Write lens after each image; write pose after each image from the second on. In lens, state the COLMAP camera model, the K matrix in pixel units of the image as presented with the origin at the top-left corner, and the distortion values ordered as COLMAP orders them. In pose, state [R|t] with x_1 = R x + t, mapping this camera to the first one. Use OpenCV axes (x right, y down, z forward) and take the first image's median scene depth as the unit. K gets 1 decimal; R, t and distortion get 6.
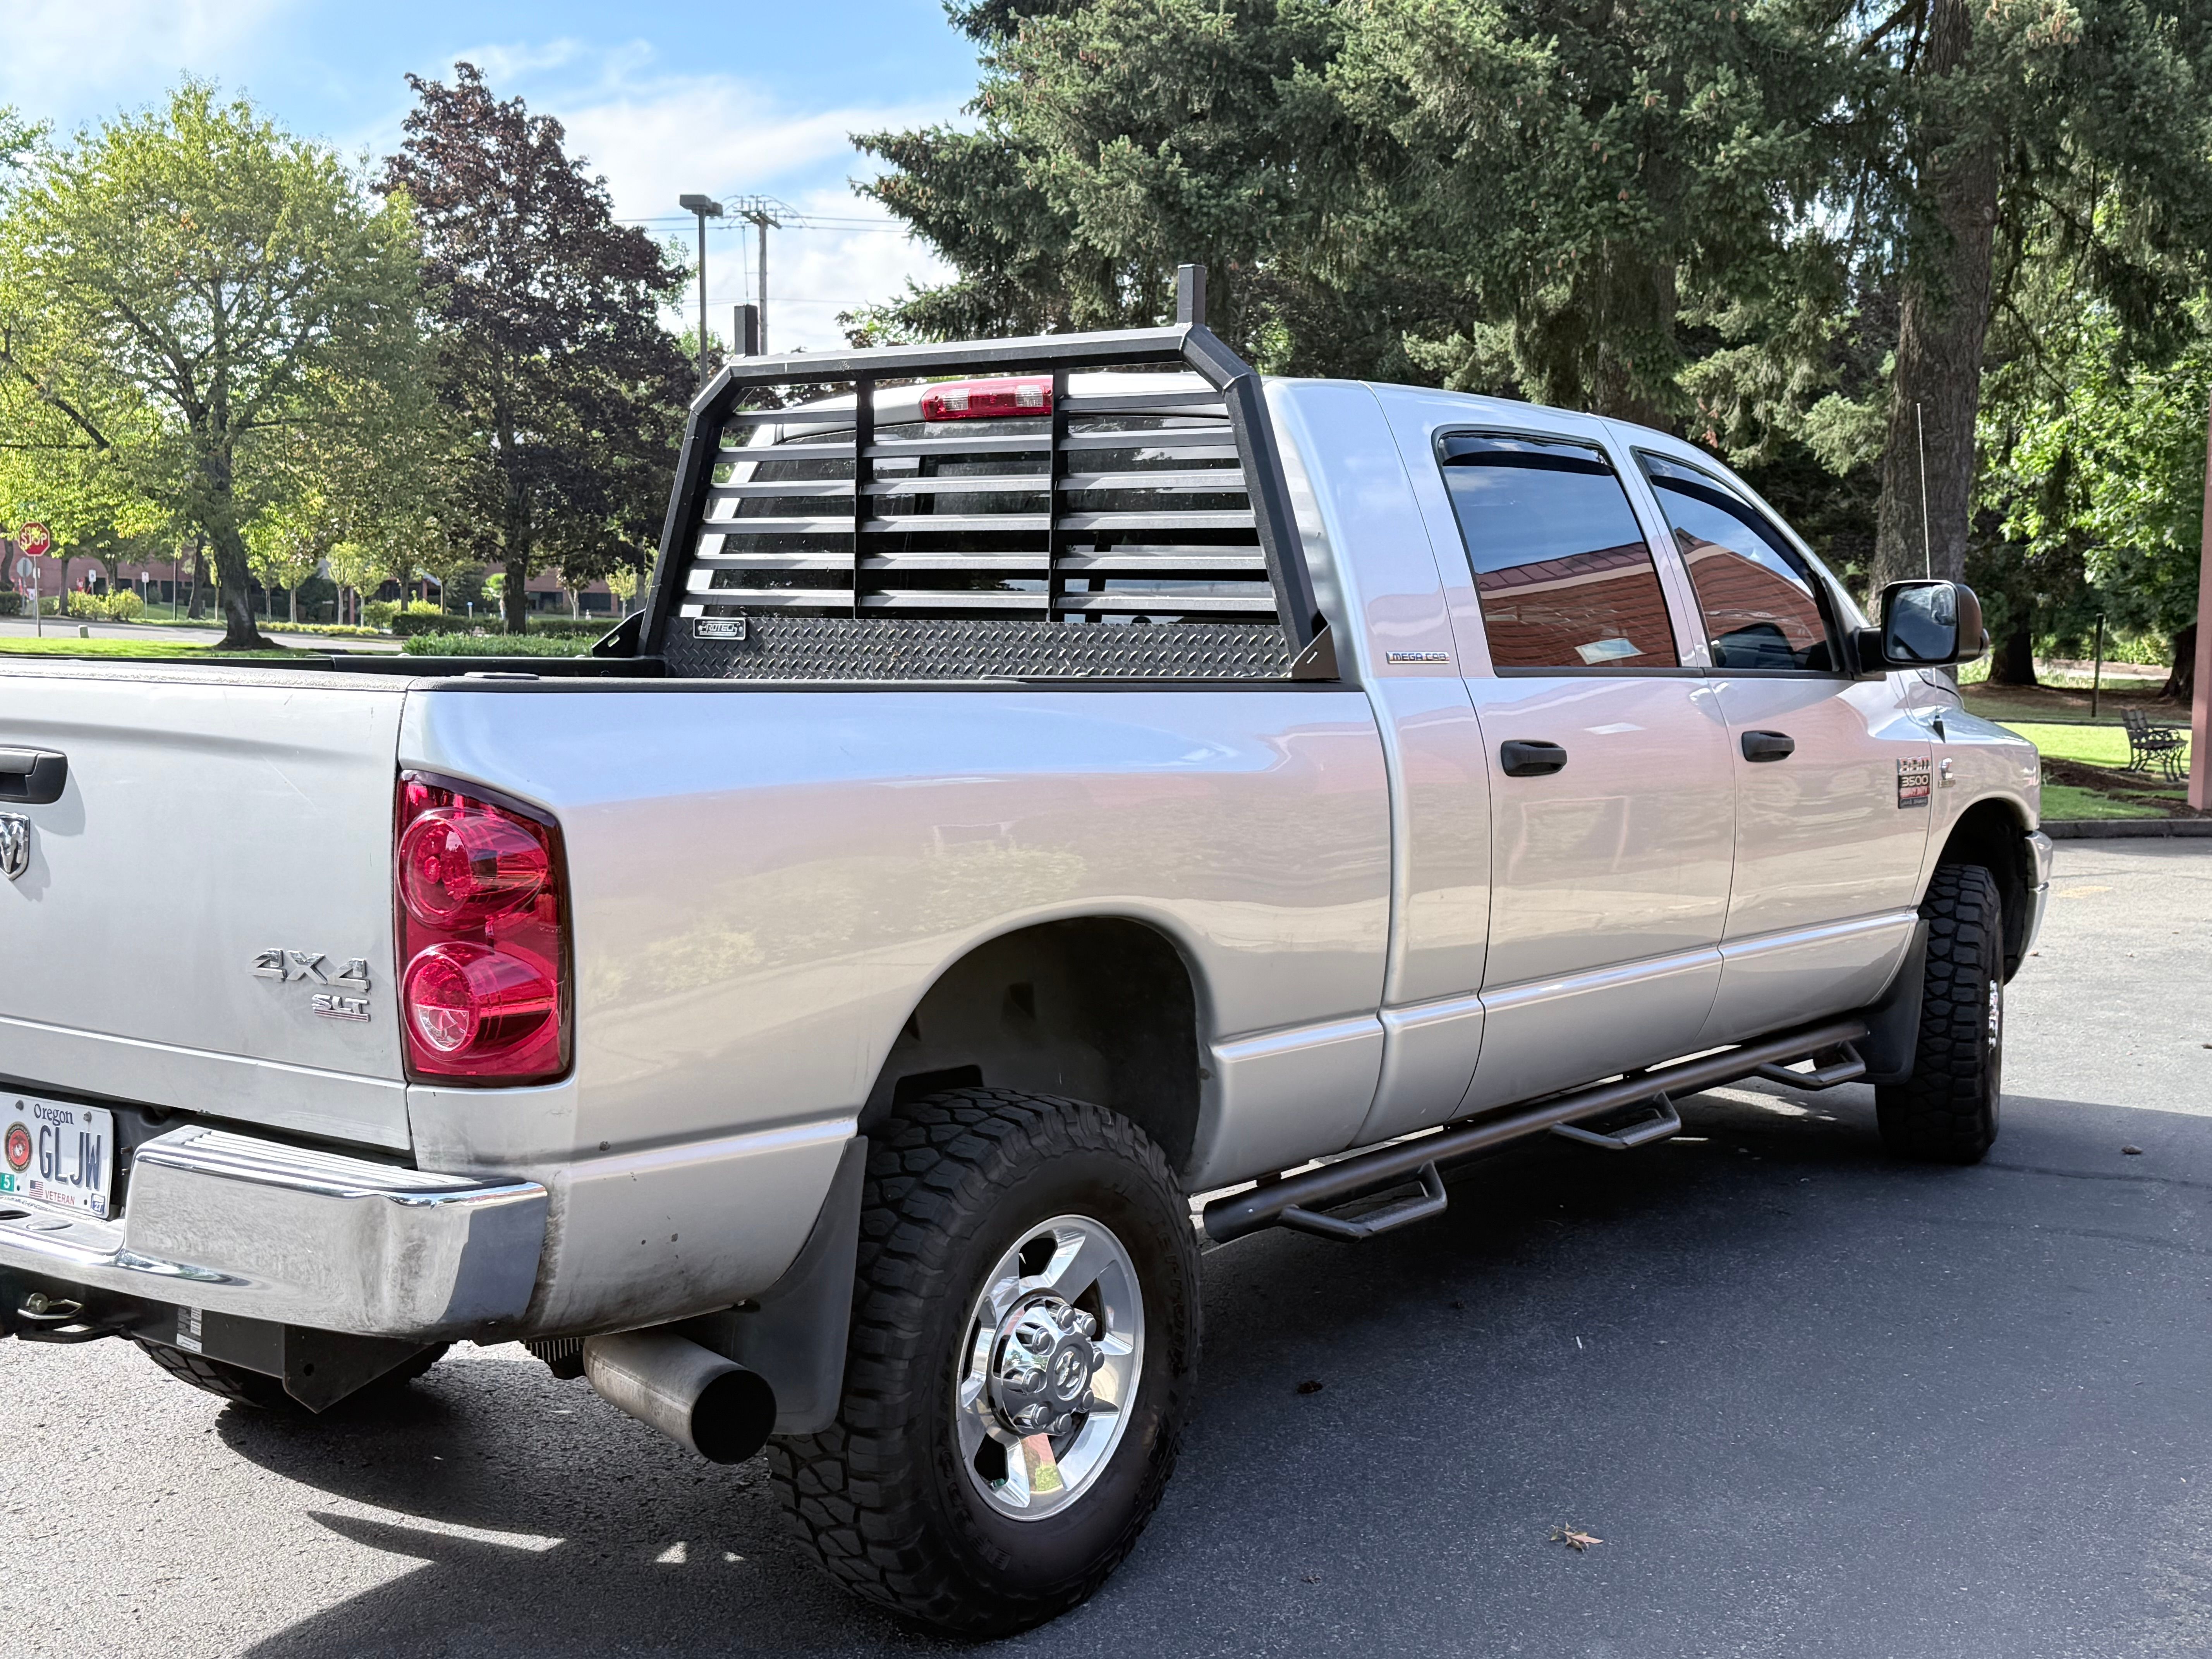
lens RADIAL K [[2600.4, 0, 1044.2], [0, 2600.4, 895.6], [0, 0, 1]] dist [0.199347, -0.445276]
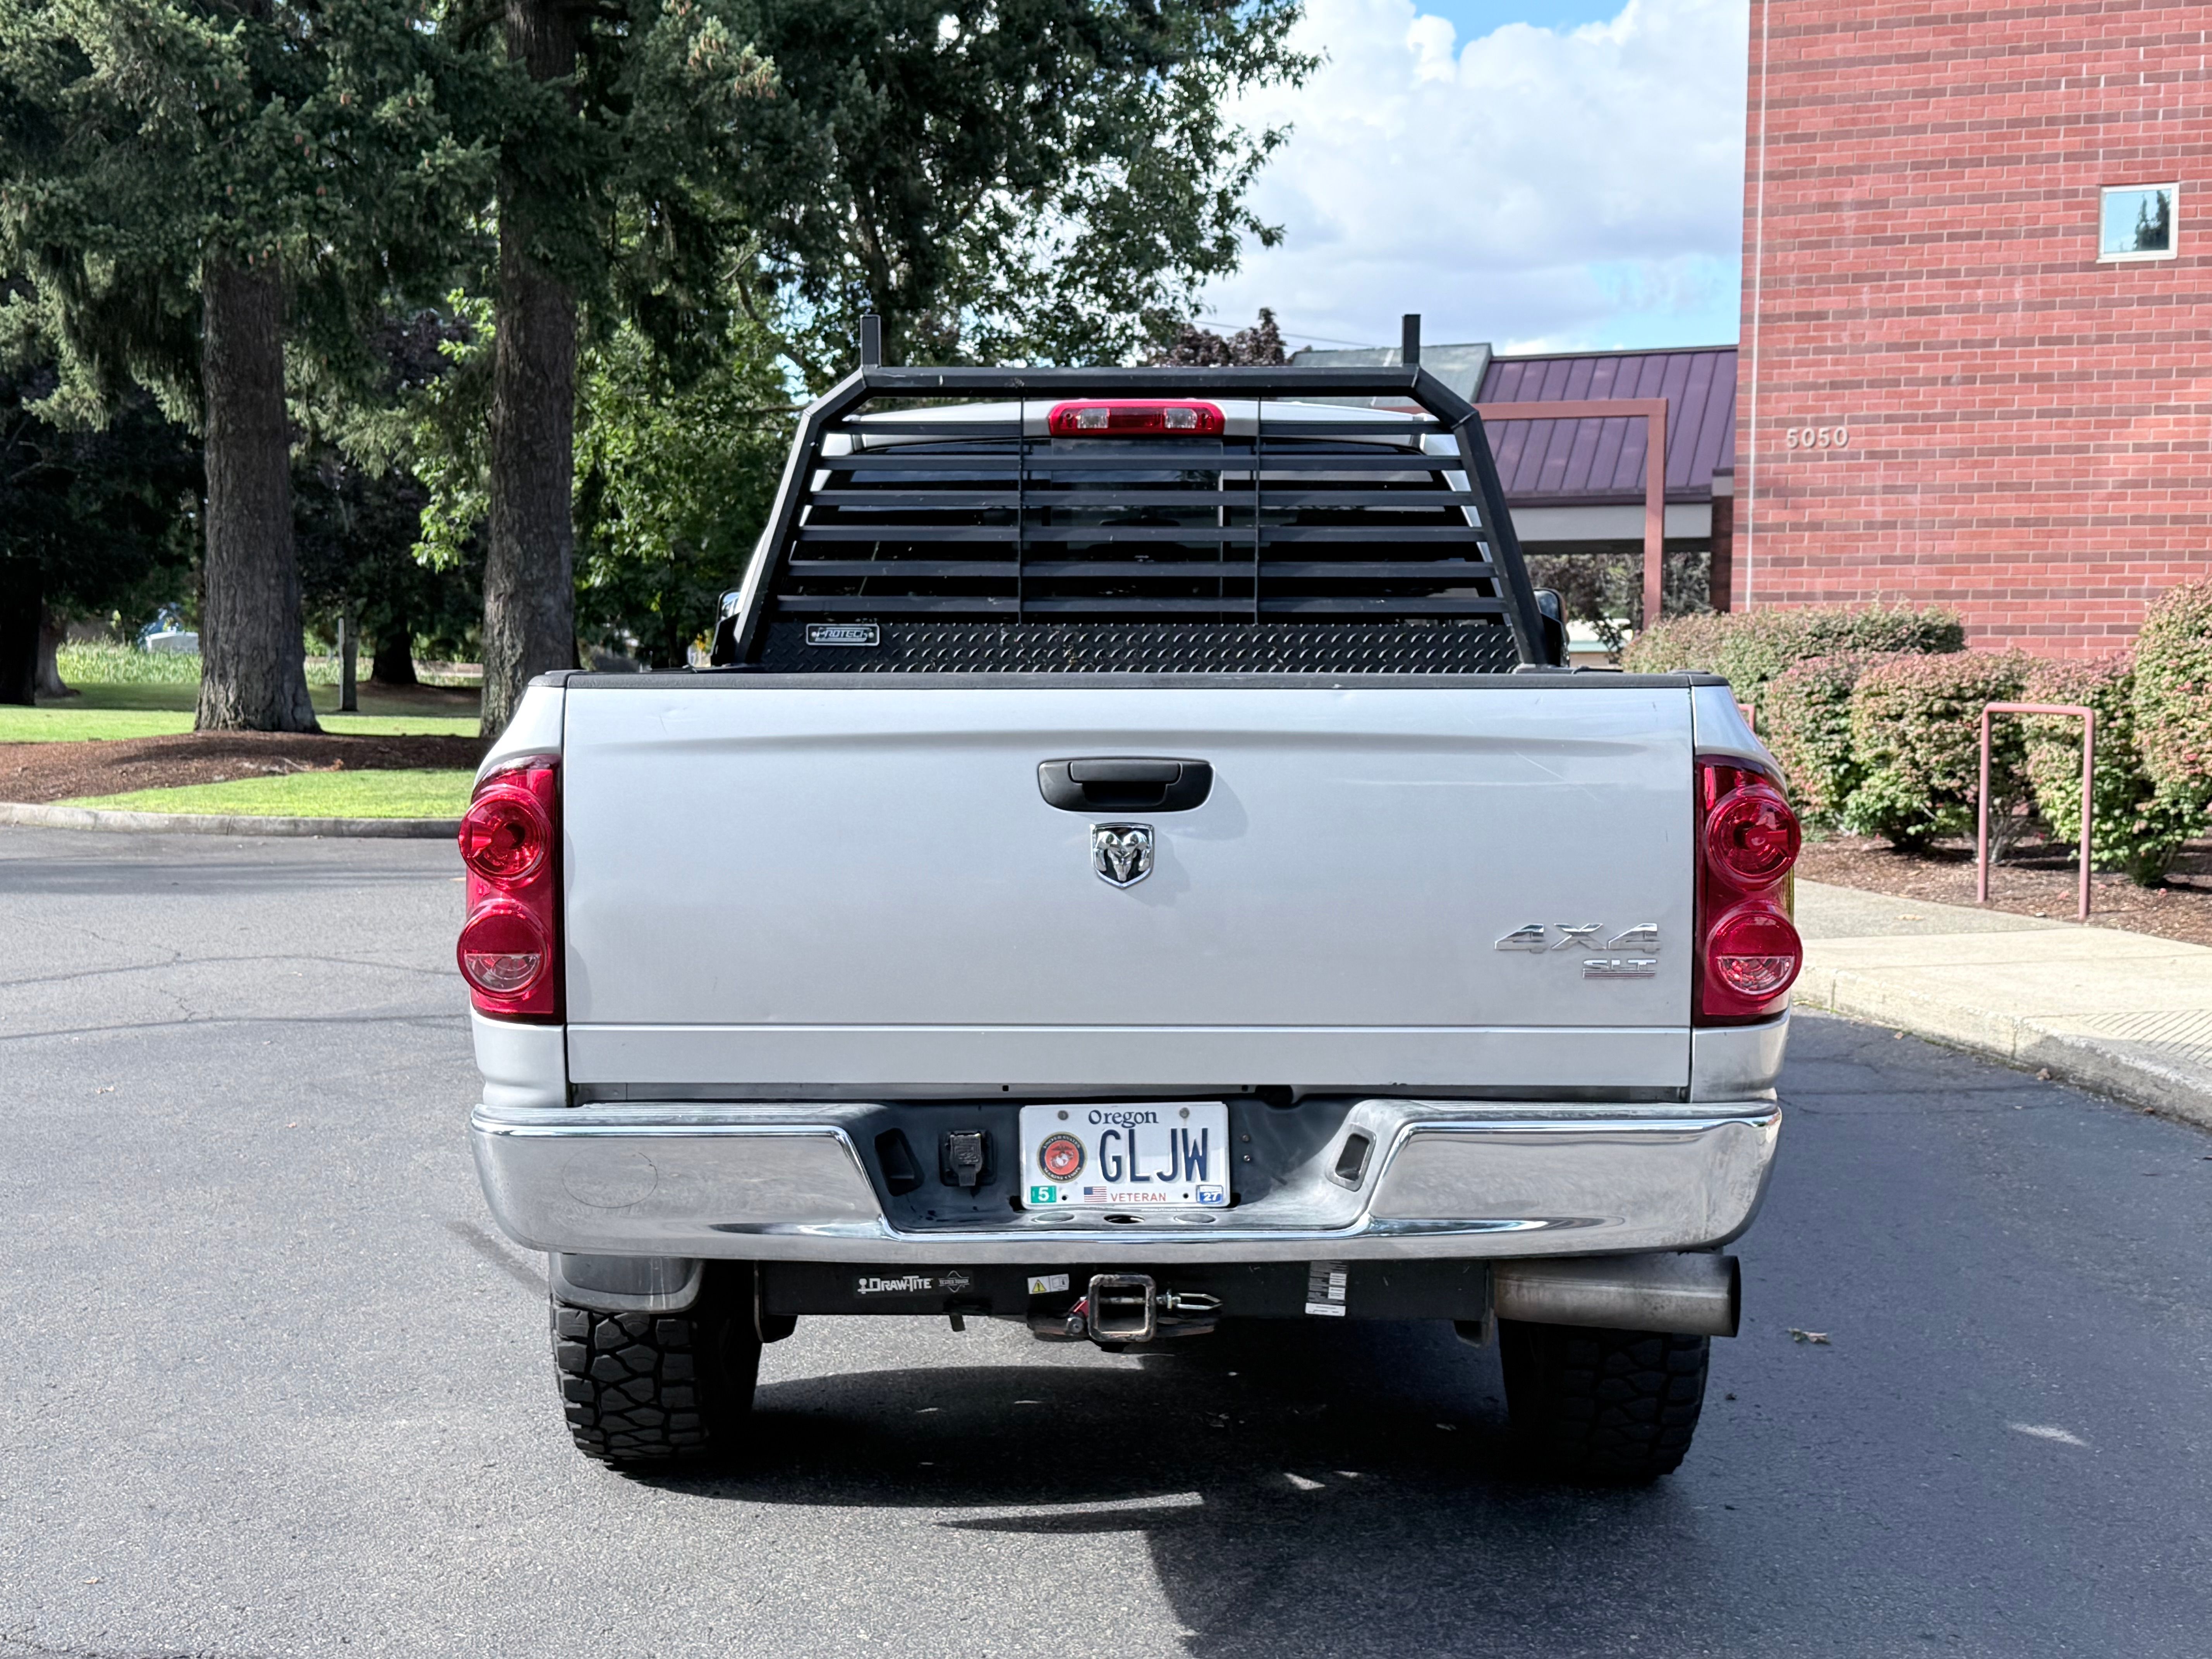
lens RADIAL K [[2630.5, 0, 1102.8], [0, 2630.5, 886.4], [0, 0, 1]] dist [0.190427, -0.453422]
pose [[0.804017, -0.065568, 0.590980, -0.149118], [0.068238, 0.997510, 0.017835, -0.003818], [-0.590678, 0.025987, 0.806489, 0.028025]]
